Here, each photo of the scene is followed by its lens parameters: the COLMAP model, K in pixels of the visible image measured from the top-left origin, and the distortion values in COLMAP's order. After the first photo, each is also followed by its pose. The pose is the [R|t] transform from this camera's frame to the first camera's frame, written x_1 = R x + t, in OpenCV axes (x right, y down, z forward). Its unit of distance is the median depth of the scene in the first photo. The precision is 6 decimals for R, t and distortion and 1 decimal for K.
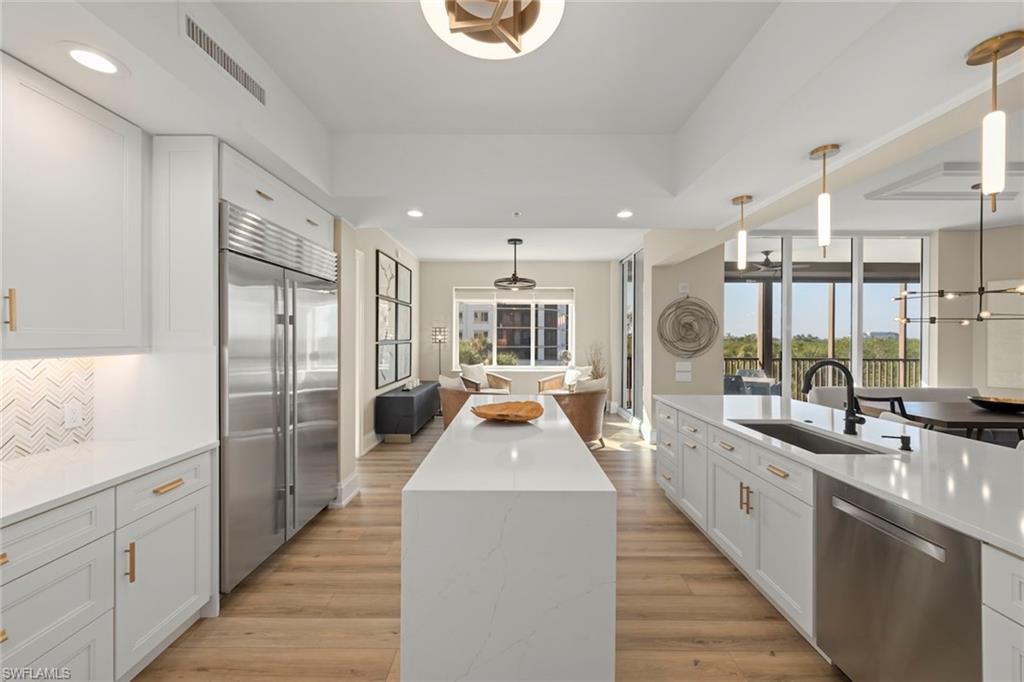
lens RADIAL K [[387.3, 0, 514.3], [0, 387.3, 338.9], [0, 0, 1]] dist [0.000421, -0.000131]
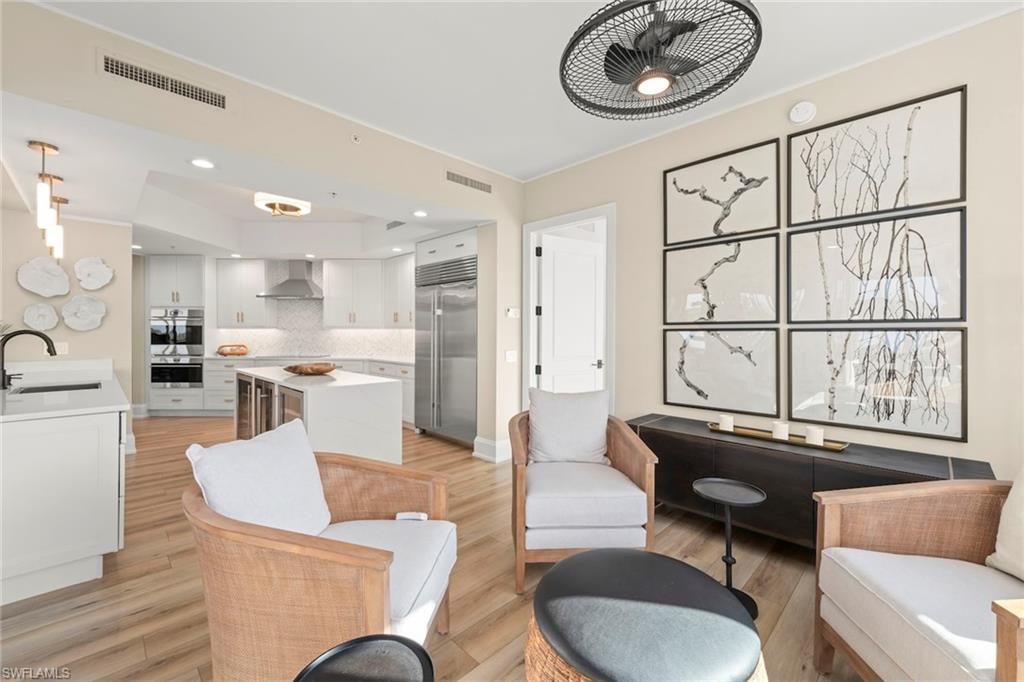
lens RADIAL K [[420.4, 0, 507.7], [0, 420.4, 333.6], [0, 0, 1]] dist [-0.000035, 0.000210]
pose [[-0.713022, -0.002875, -0.701135, 0.266490], [-0.008227, 0.999957, 0.004265, 0.019072], [0.701093, 0.008809, -0.713015, 1.240893]]
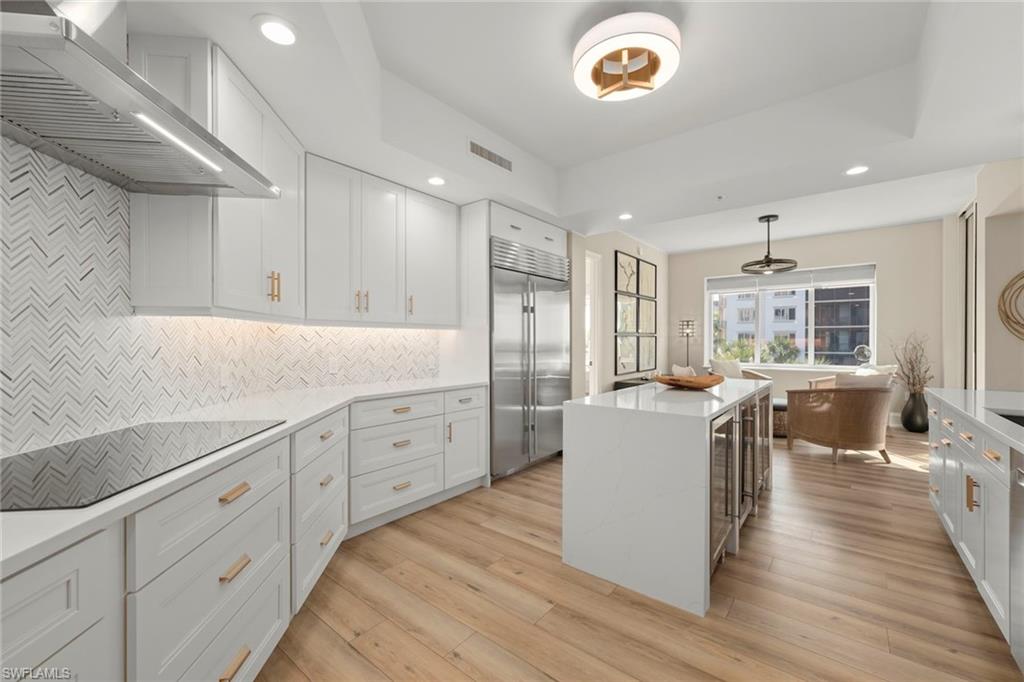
lens RADIAL K [[420.4, 0, 509.8], [0, 420.4, 346.4], [0, 0, 1]] dist [-0.000035, 0.000210]
pose [[0.778291, 0.001906, -0.627900, 0.161813], [0.001547, 0.999987, 0.004954, 0.037637], [0.627901, -0.004827, 0.778278, -0.128778]]
